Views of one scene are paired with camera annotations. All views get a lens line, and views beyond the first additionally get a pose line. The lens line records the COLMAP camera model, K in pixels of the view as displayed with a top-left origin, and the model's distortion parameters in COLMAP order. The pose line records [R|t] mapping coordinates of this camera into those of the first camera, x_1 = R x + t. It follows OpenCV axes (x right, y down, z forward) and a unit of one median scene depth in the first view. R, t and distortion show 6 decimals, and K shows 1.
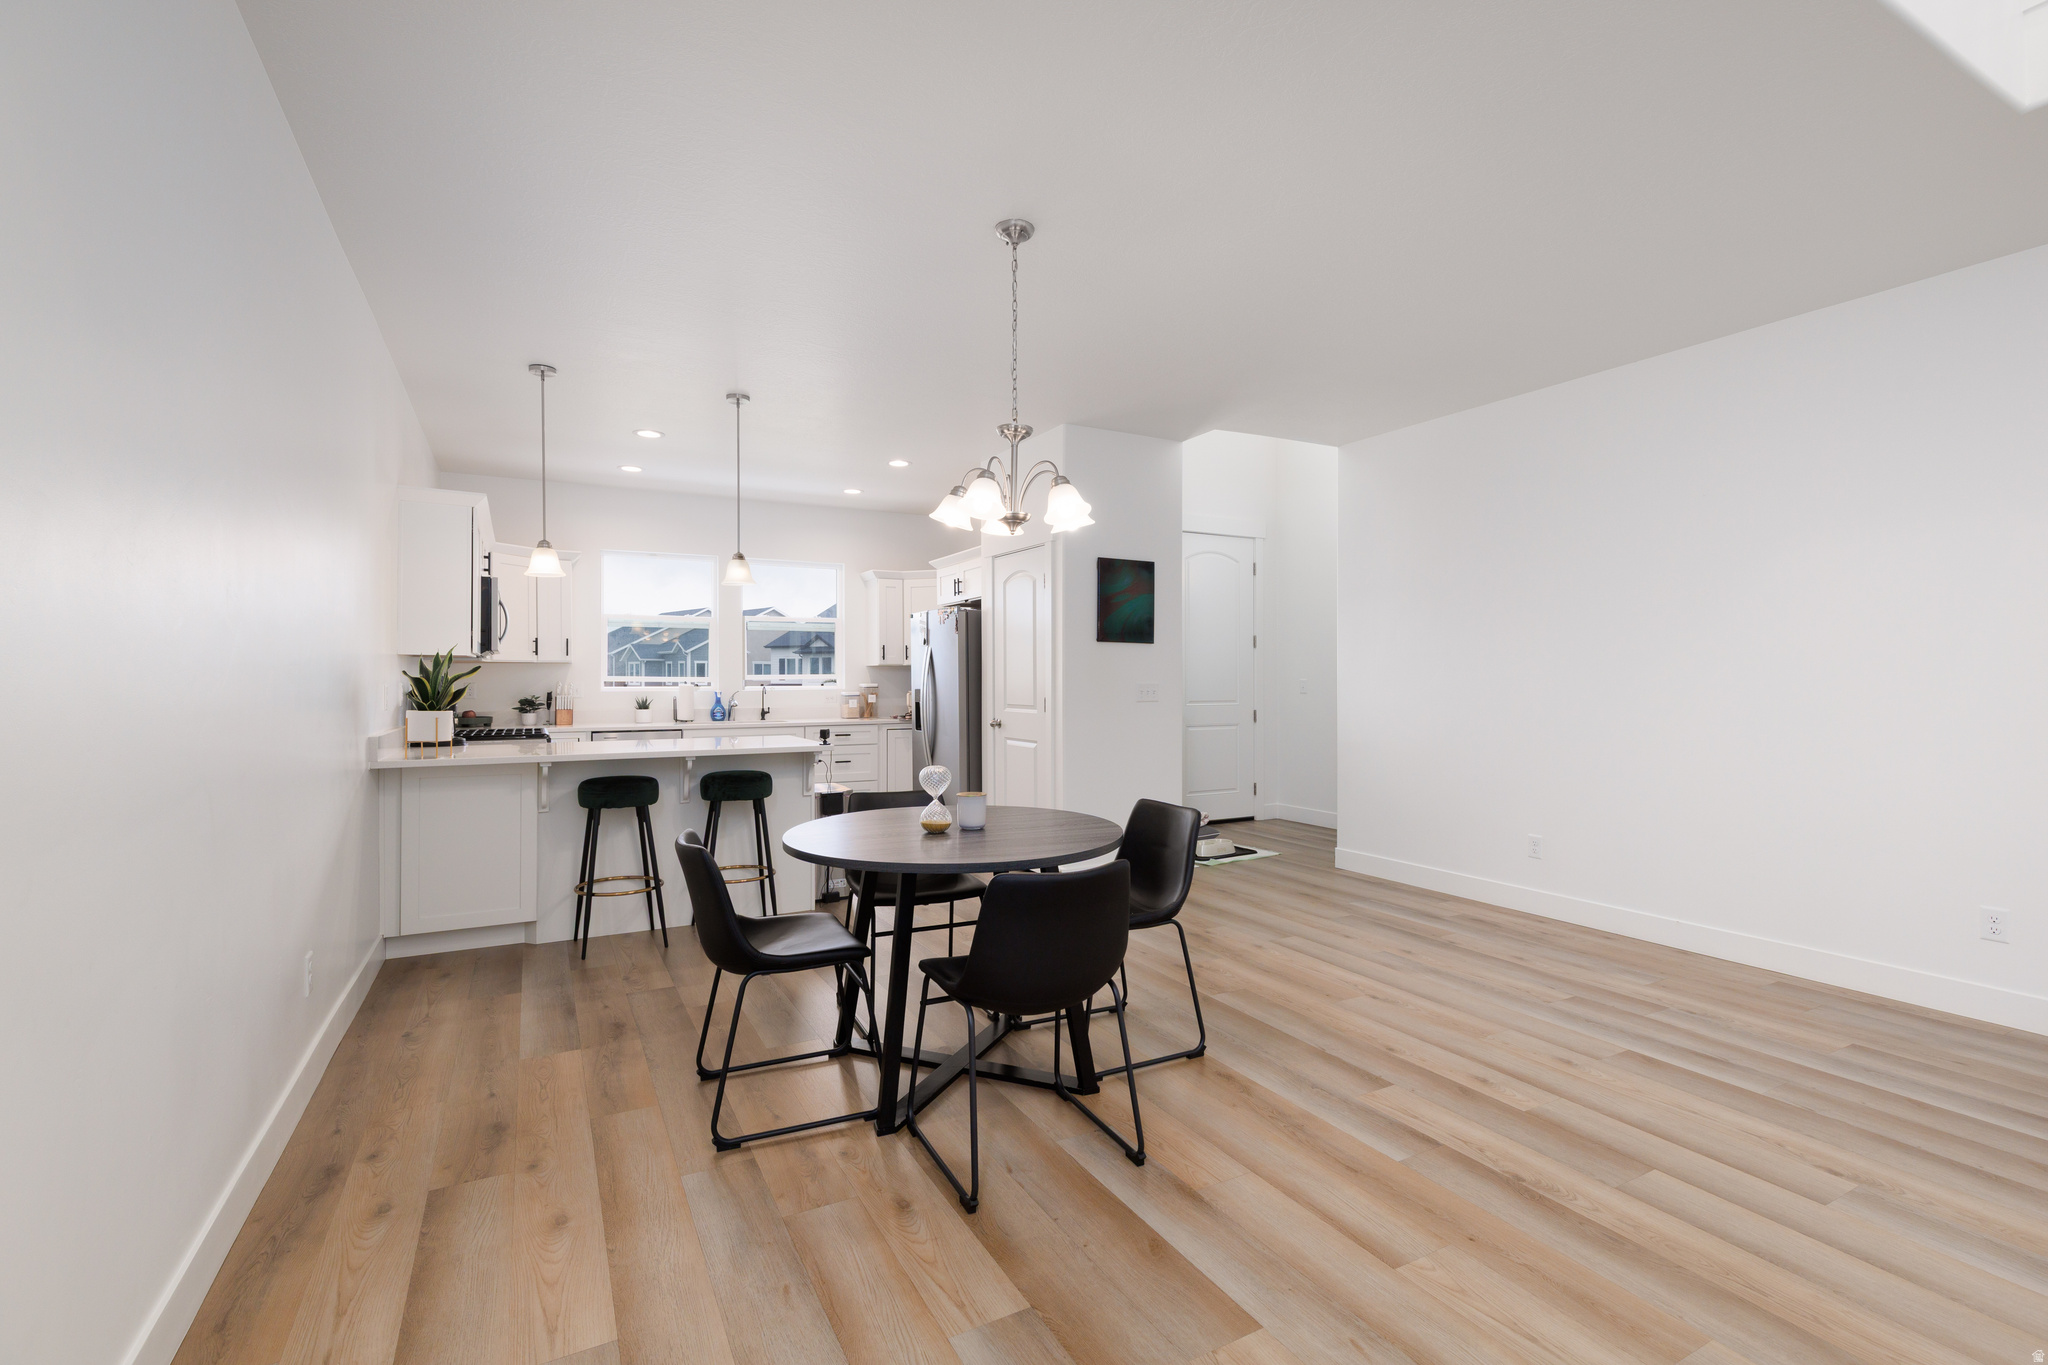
lens RADIAL K [[936.6, 0, 1030.7], [0, 936.6, 680.2], [0, 0, 1]] dist [0.001476, 0.000326]
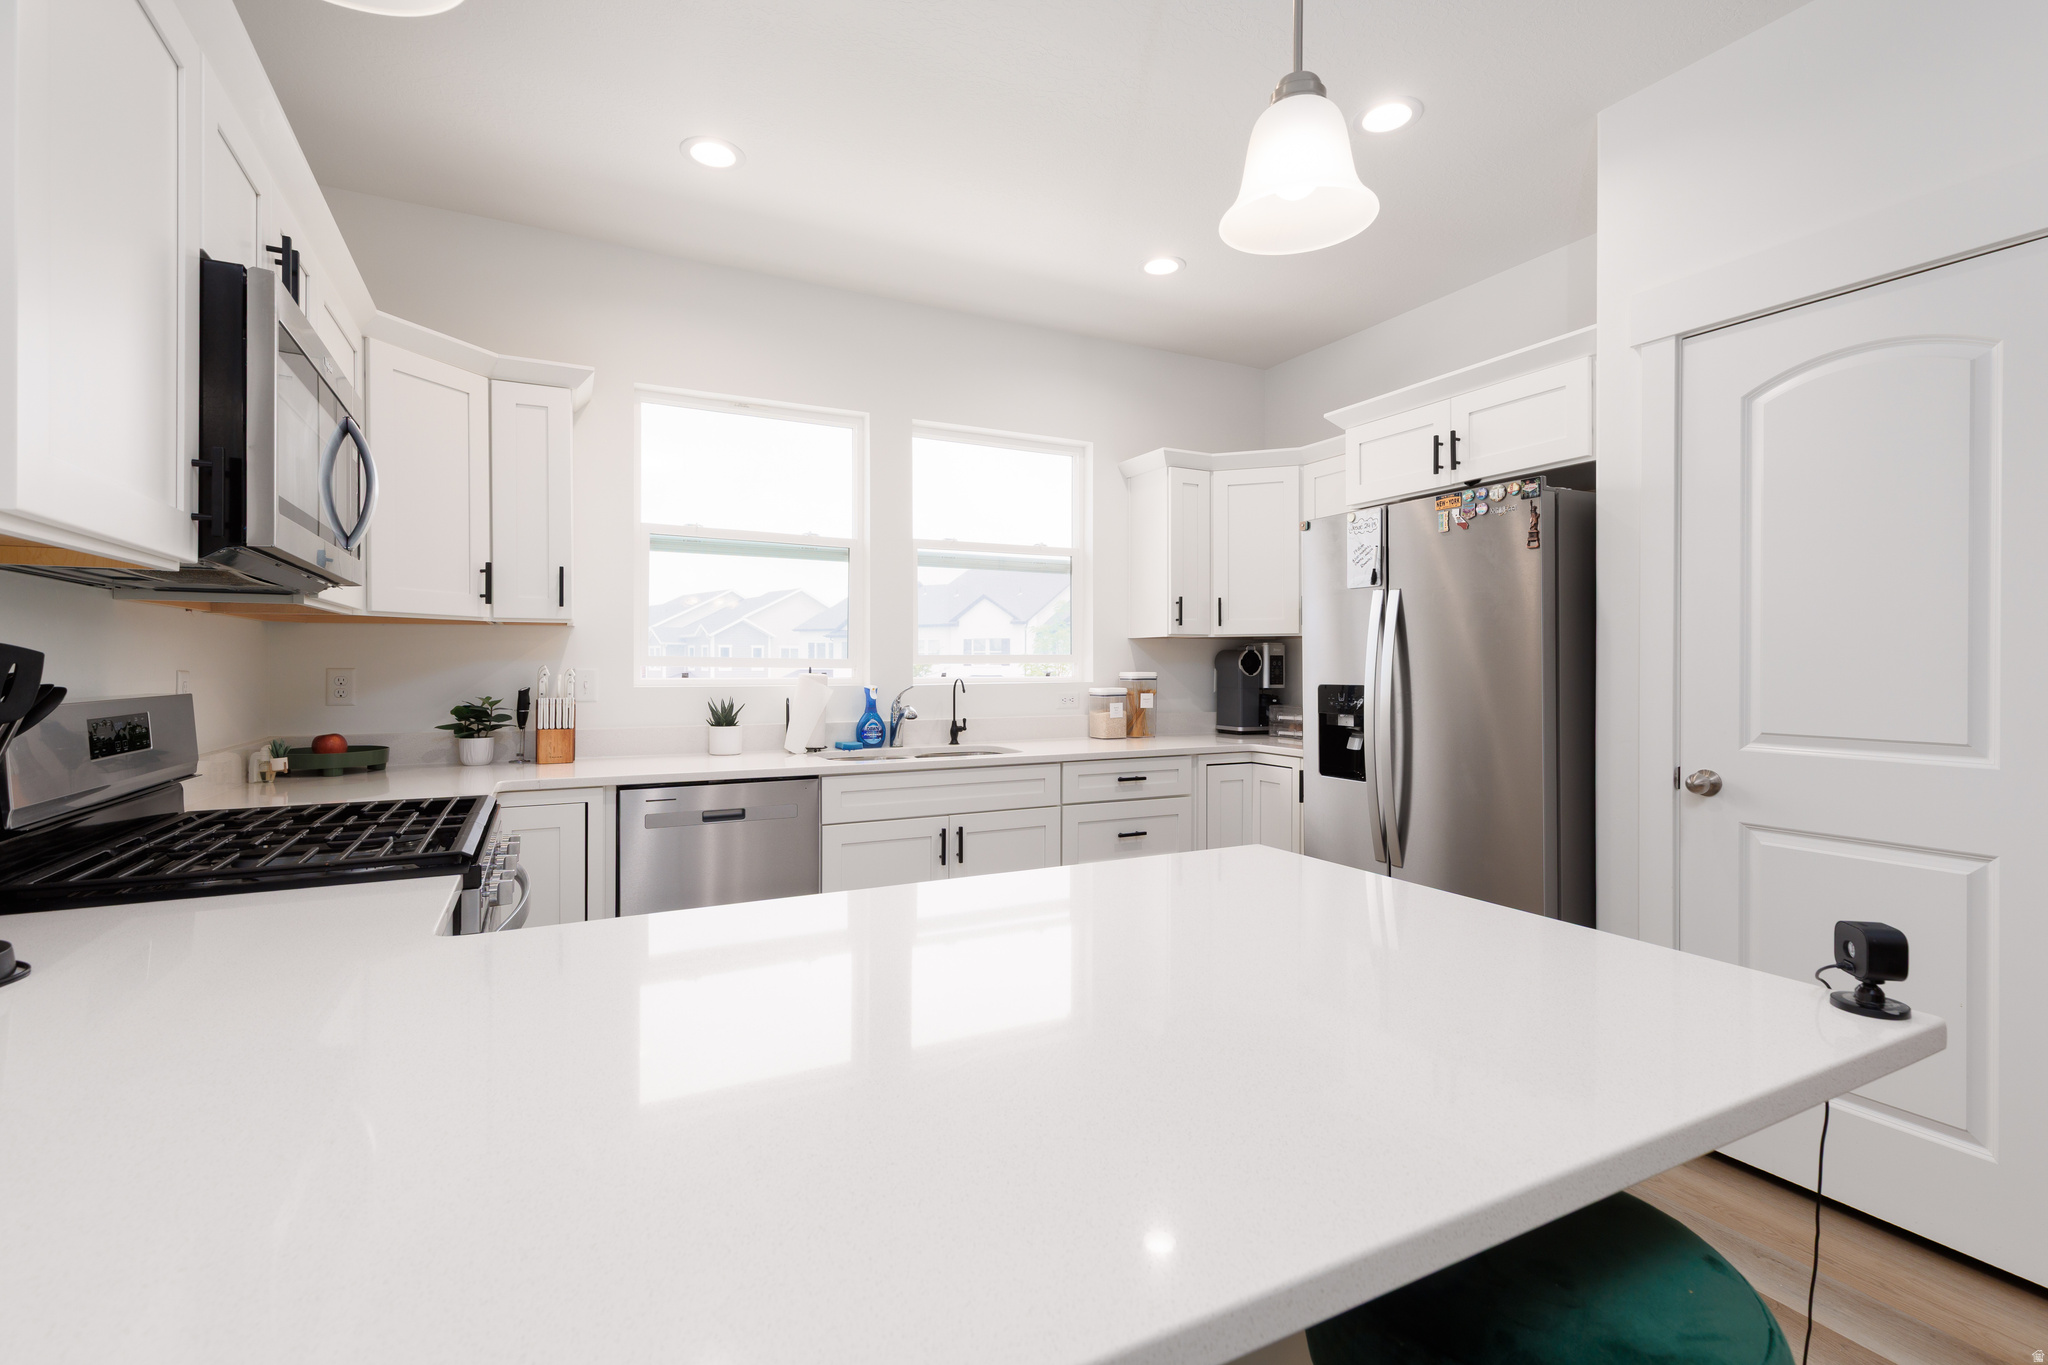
lens RADIAL K [[936.6, 0, 1024.8], [0, 936.6, 667.9], [0, 0, 1]] dist [0.001476, 0.000326]
pose [[0.999723, 0.003460, -0.023270, -0.267368], [-0.003413, 0.999992, 0.002052, 0.000559], [0.023277, -0.001972, 0.999727, 0.565635]]
